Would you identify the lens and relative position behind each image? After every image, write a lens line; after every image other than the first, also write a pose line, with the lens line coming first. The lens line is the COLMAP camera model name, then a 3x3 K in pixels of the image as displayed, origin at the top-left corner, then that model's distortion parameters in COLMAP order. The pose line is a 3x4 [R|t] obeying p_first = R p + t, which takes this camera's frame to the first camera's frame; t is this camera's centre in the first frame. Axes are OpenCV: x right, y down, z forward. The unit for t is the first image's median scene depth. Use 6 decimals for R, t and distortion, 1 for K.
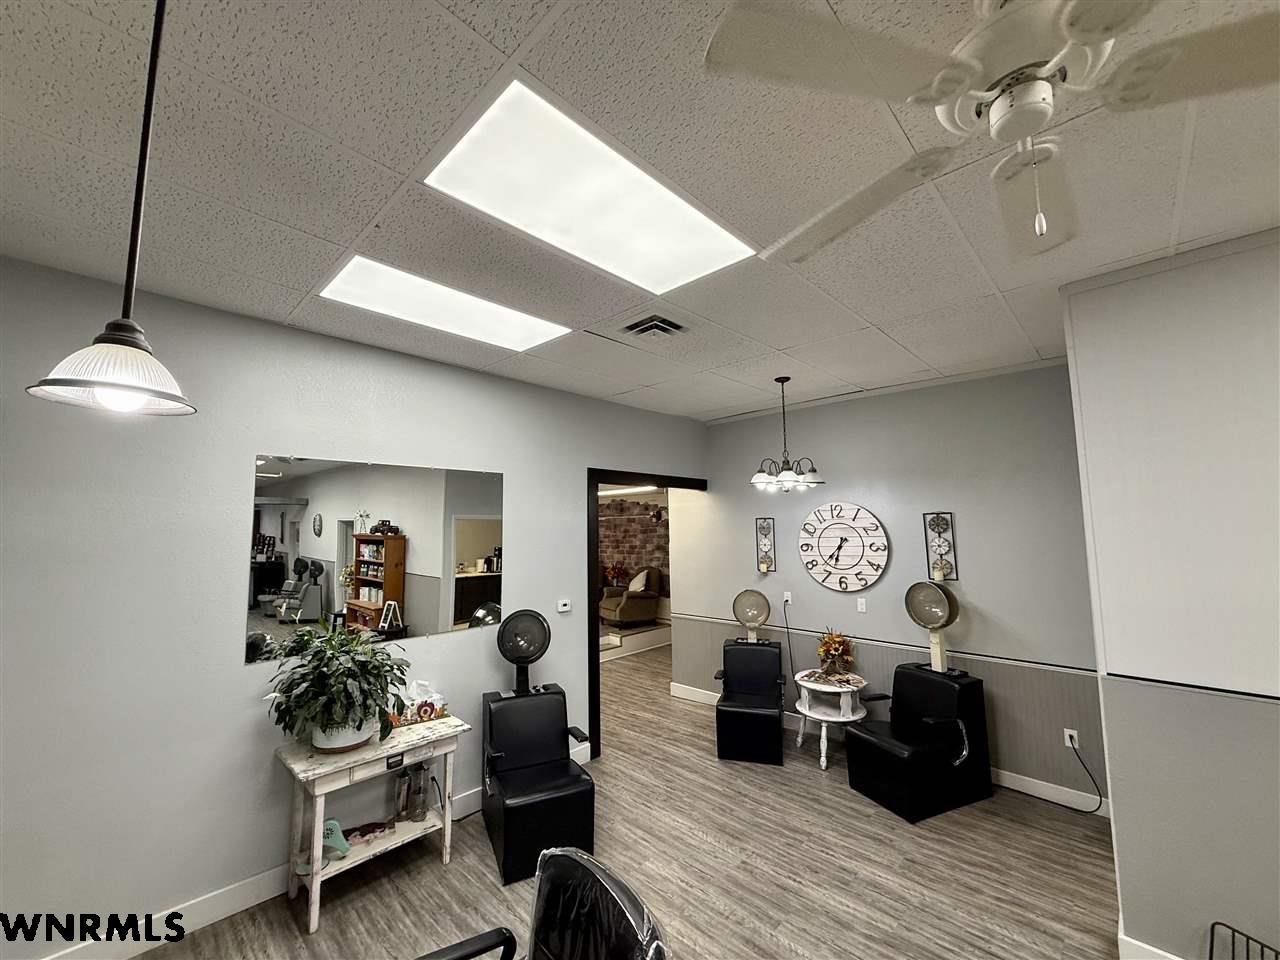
lens RADIAL K [[506.3, 0, 638.8], [0, 506.3, 483.4], [0, 0, 1]] dist [-0.000842, -0.000130]
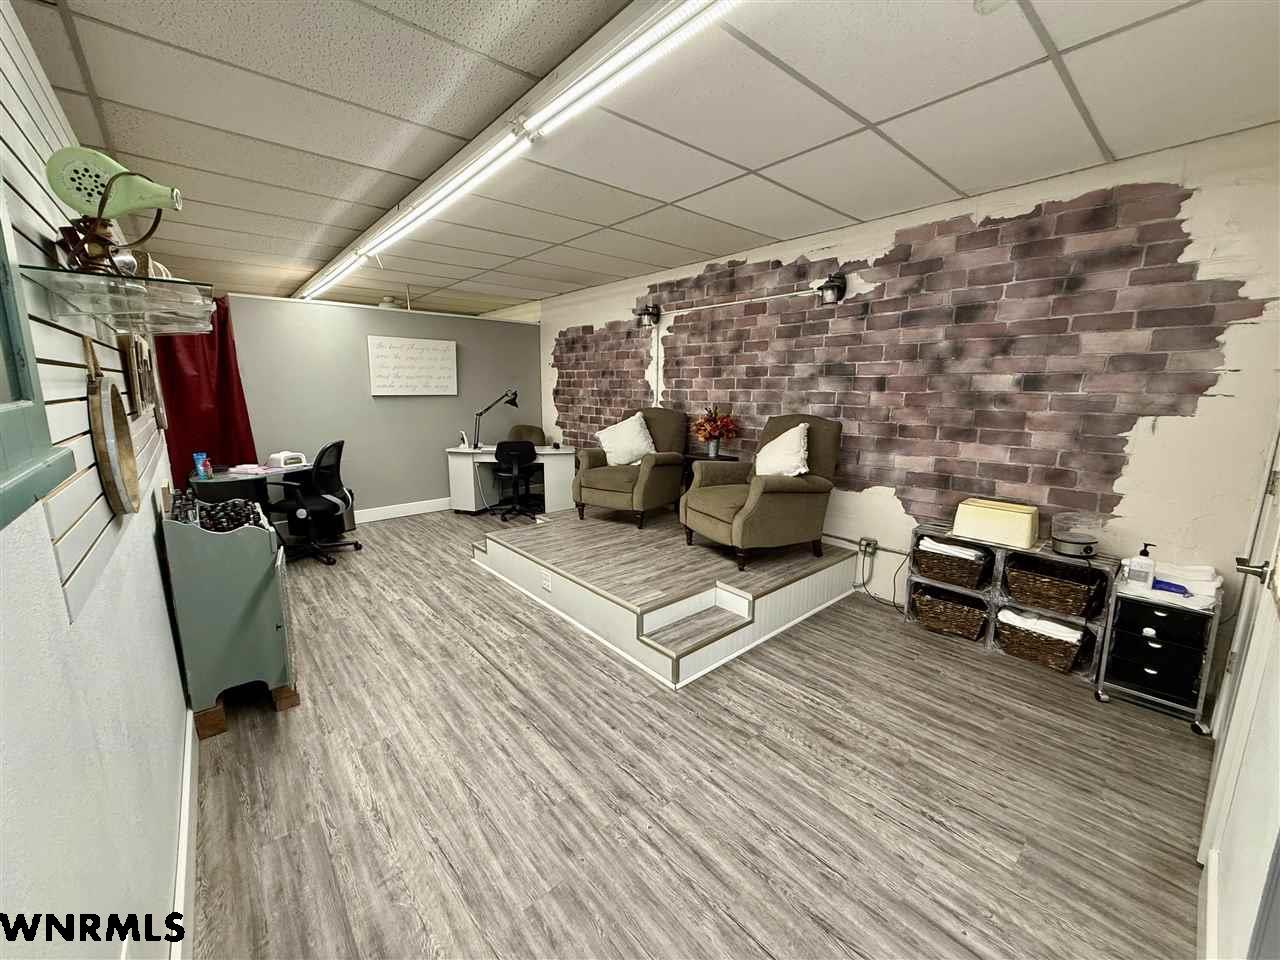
lens RADIAL K [[507.8, 0, 640.0], [0, 507.8, 480.0], [0, 0, 1]] dist [0.000193, -0.000148]
pose [[0.996401, 0.031842, -0.078561, -0.079988], [-0.009382, 0.962499, 0.271124, 0.104576], [0.084248, -0.269411, 0.959333, 0.578147]]
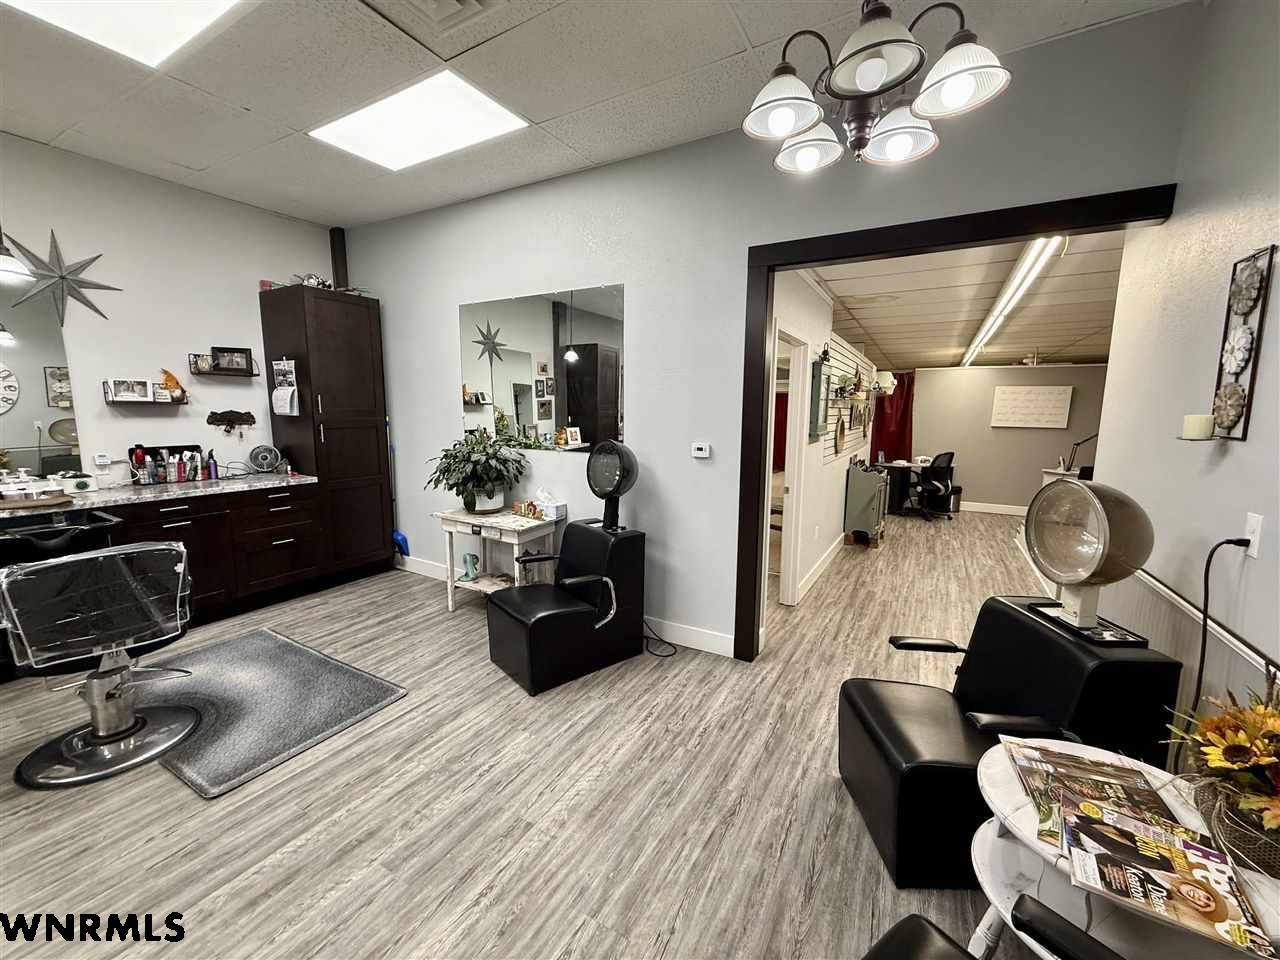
lens RADIAL K [[506.3, 0, 638.8], [0, 506.3, 483.4], [0, 0, 1]] dist [-0.000842, -0.000130]
pose [[0.250711, 0.155143, -0.955550, 0.263402], [0.072273, 0.981320, 0.178290, 0.069867], [0.965360, -0.113759, 0.234815, 0.341890]]
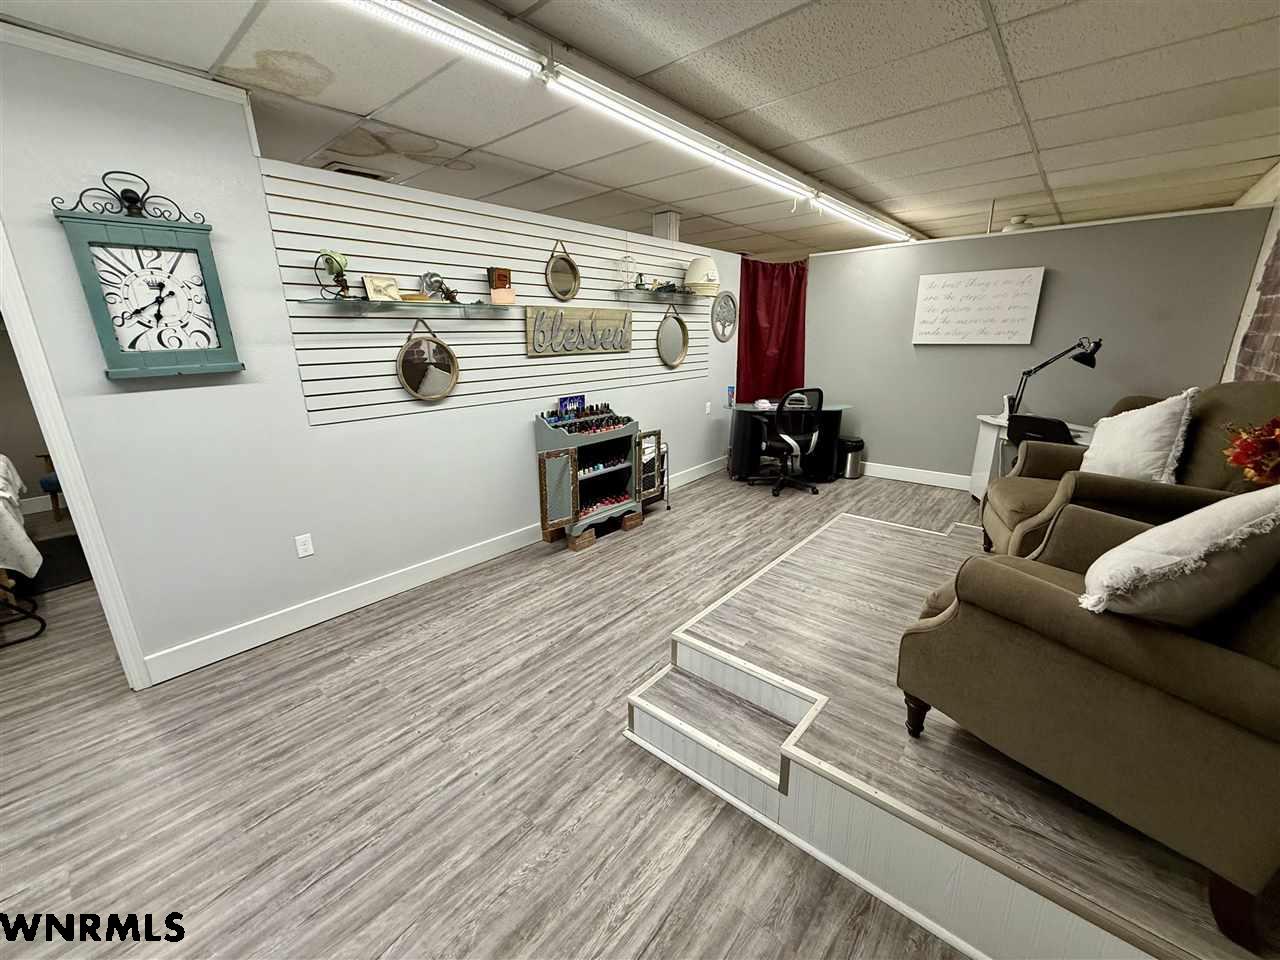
lens RADIAL K [[506.3, 0, 638.8], [0, 506.3, 483.4], [0, 0, 1]] dist [-0.000842, -0.000130]
pose [[0.063043, 0.292170, -0.954286, 0.102040], [0.104181, 0.949038, 0.297445, 0.124192], [0.992558, -0.118171, 0.029392, 0.833781]]
